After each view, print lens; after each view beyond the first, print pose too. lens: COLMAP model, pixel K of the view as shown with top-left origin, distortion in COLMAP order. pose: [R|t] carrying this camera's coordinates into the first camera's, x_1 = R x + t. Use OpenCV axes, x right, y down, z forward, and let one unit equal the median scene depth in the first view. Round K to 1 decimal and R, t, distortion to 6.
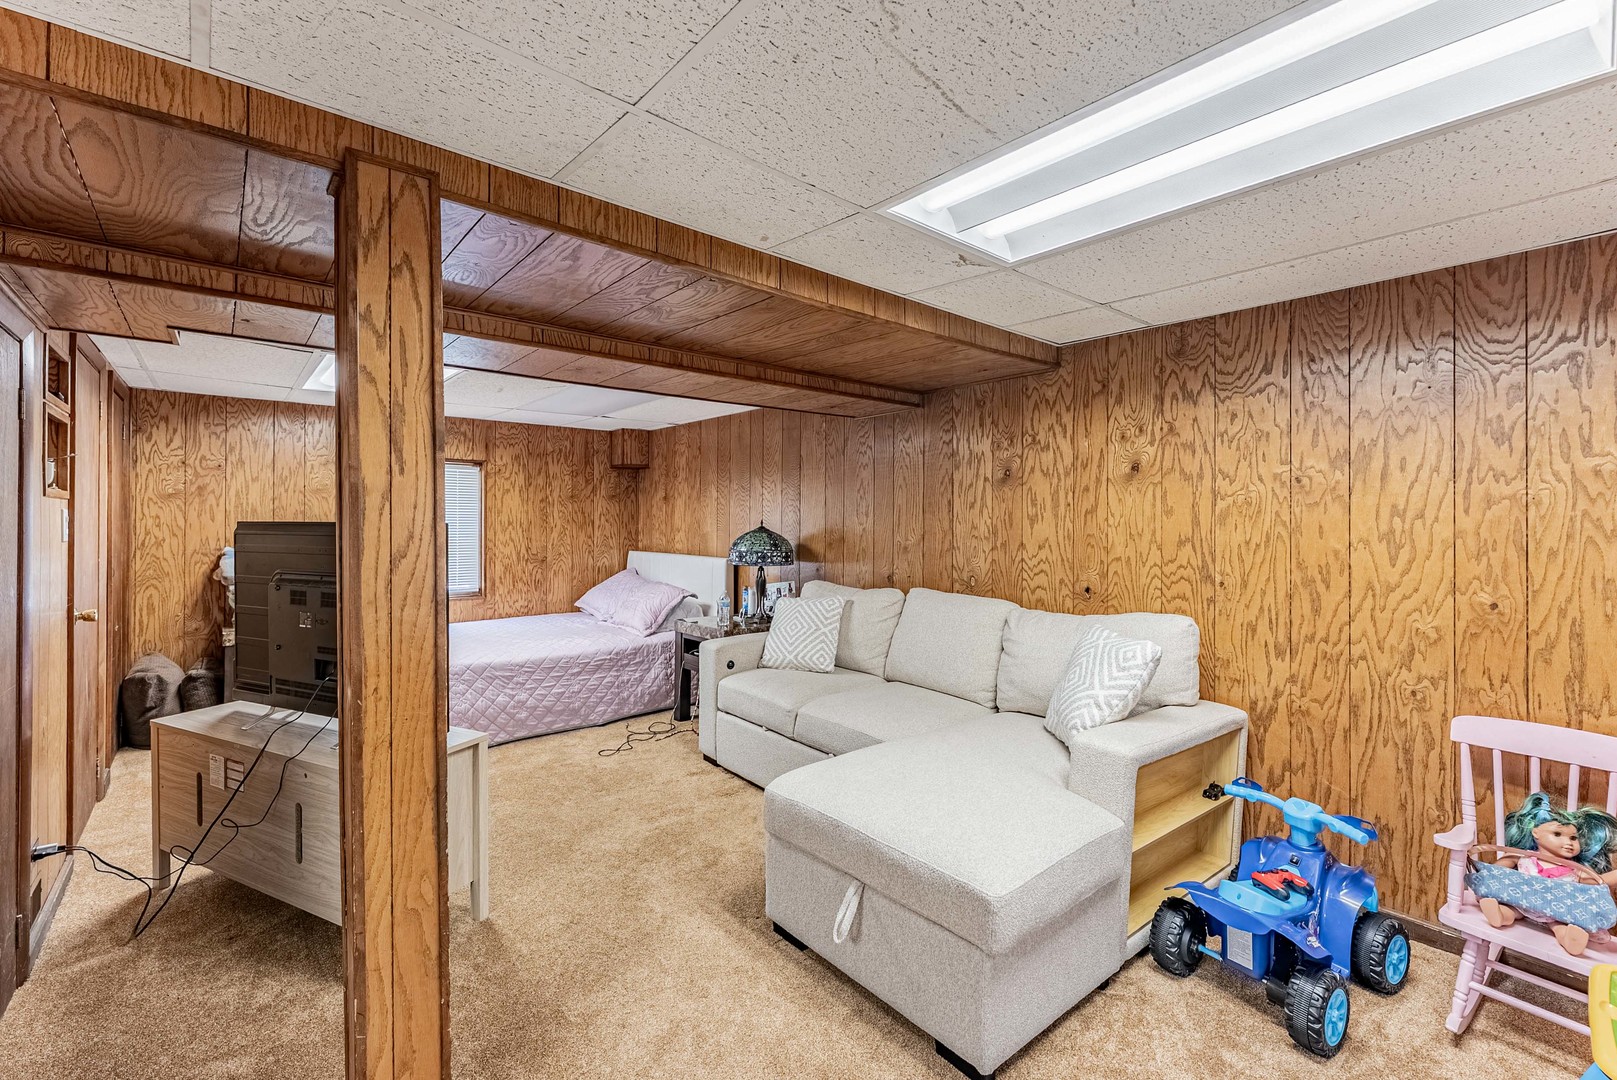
lens RADIAL K [[692.4, 0, 805.2], [0, 692.4, 500.7], [0, 0, 1]] dist [0.002707, 0.000286]
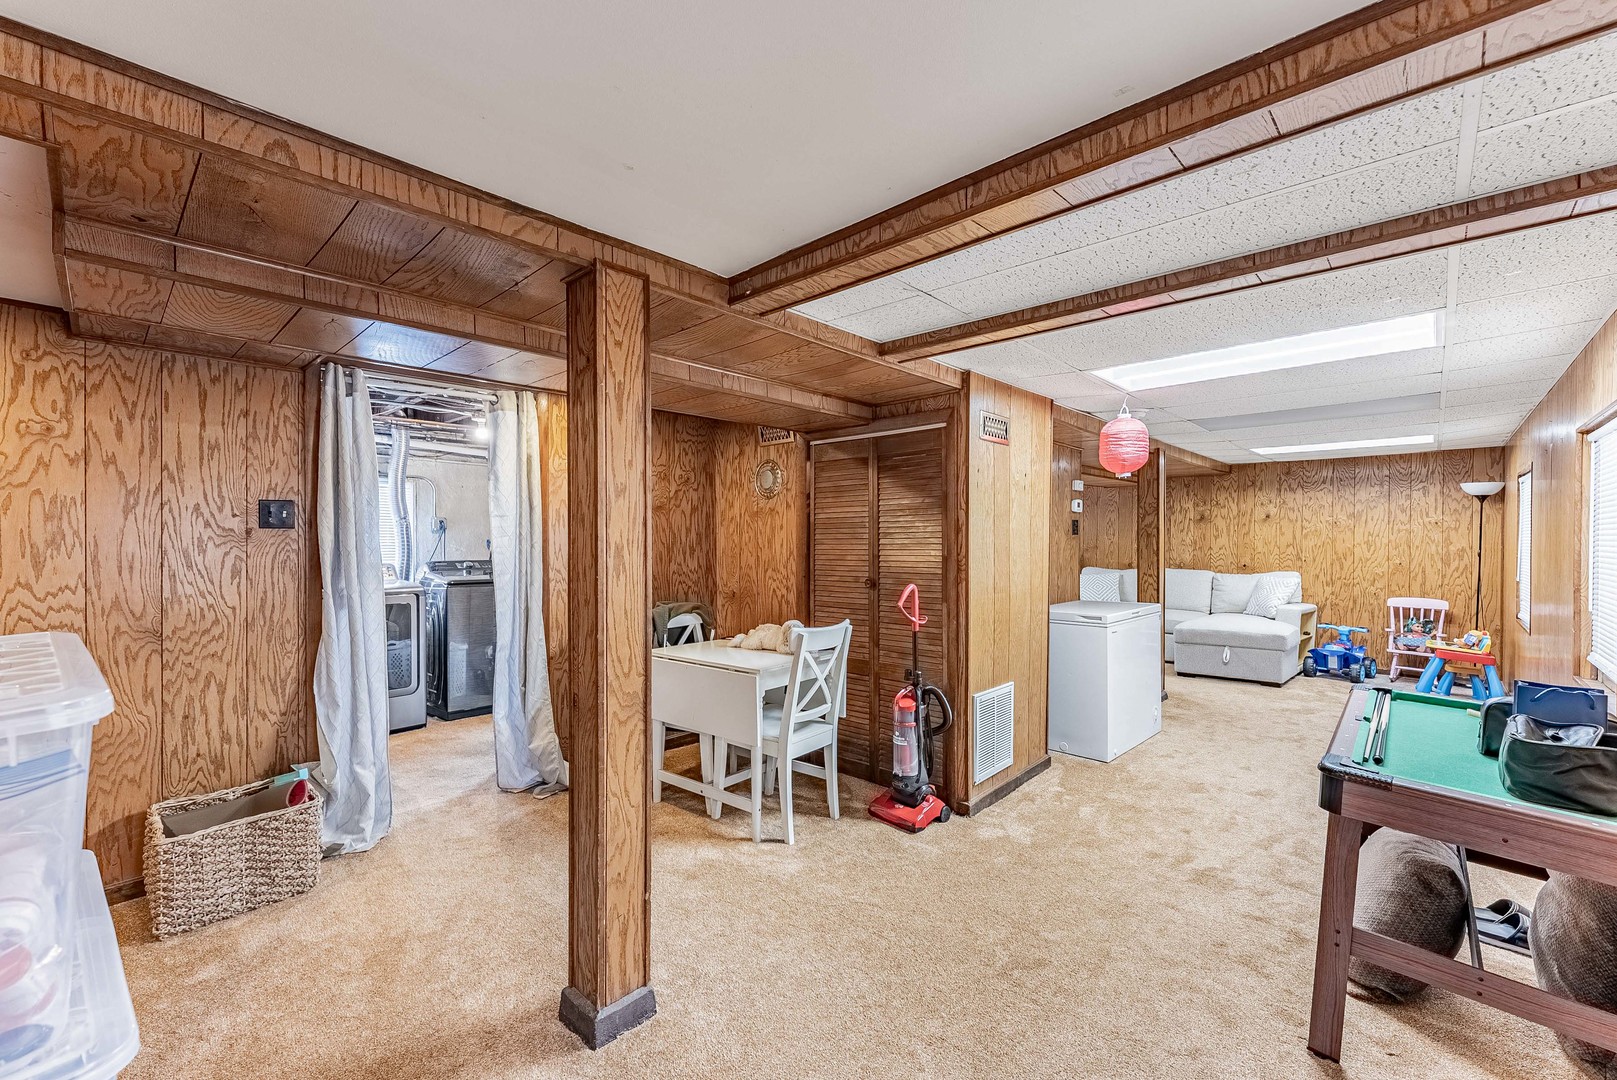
lens RADIAL K [[680.4, 0, 801.3], [0, 680.4, 530.2], [0, 0, 1]] dist [-0.001450, -0.000019]
pose [[0.994301, 0.005610, 0.106459, -1.708872], [-0.006695, 0.999929, 0.009831, -0.012148], [-0.106396, -0.010488, 0.994268, -1.488407]]
